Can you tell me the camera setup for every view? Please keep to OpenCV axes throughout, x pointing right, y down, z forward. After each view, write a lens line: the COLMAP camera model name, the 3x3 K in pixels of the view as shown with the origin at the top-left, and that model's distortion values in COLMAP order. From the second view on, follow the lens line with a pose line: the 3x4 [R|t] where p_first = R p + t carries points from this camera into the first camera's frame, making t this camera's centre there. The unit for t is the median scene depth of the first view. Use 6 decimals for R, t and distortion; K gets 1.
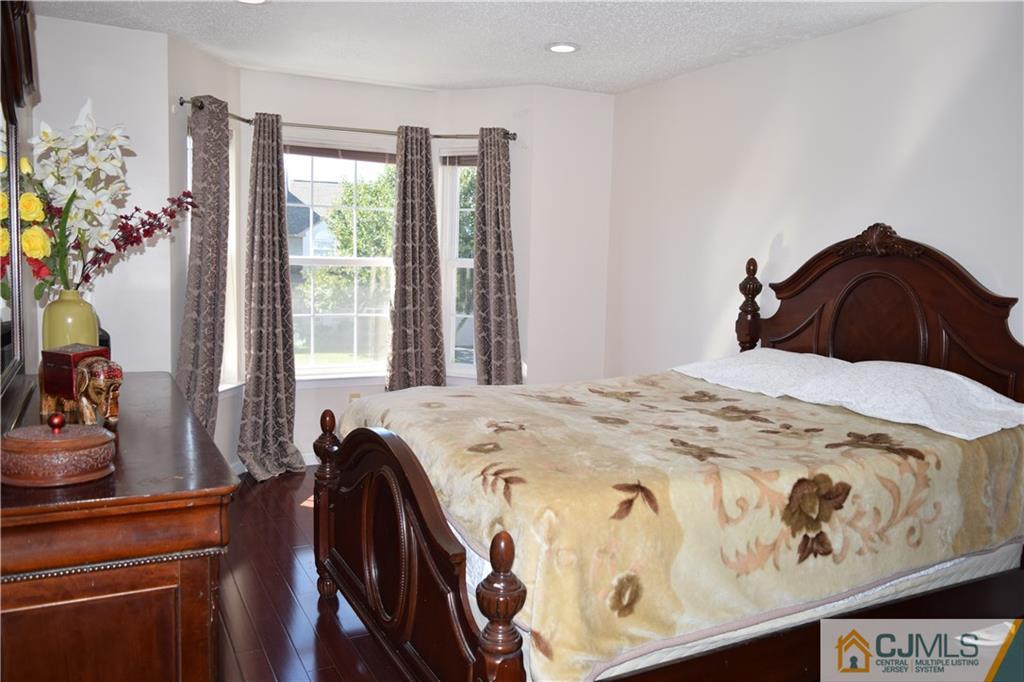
lens RADIAL K [[793.0, 0, 509.9], [0, 793.0, 334.5], [0, 0, 1]] dist [-0.005818, -0.001026]
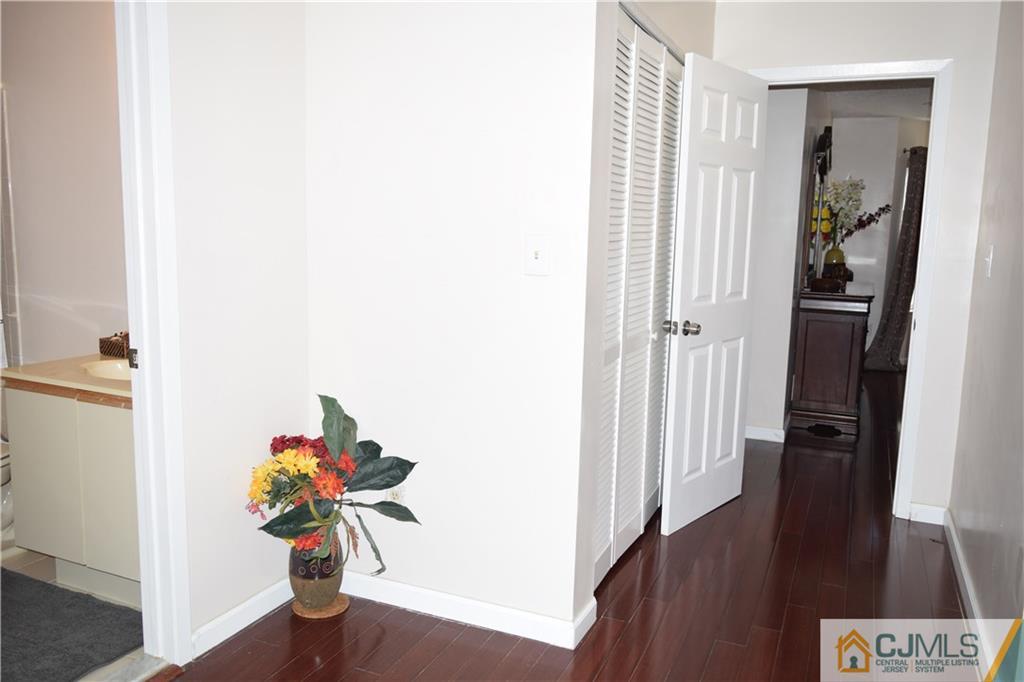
lens RADIAL K [[793.0, 0, 509.9], [0, 793.0, 334.5], [0, 0, 1]] dist [-0.005818, -0.001026]
pose [[0.616778, 0.095935, -0.781269, 0.802014], [-0.084364, 0.994885, 0.055564, 0.173790], [0.782603, 0.031640, 0.621716, -1.372915]]
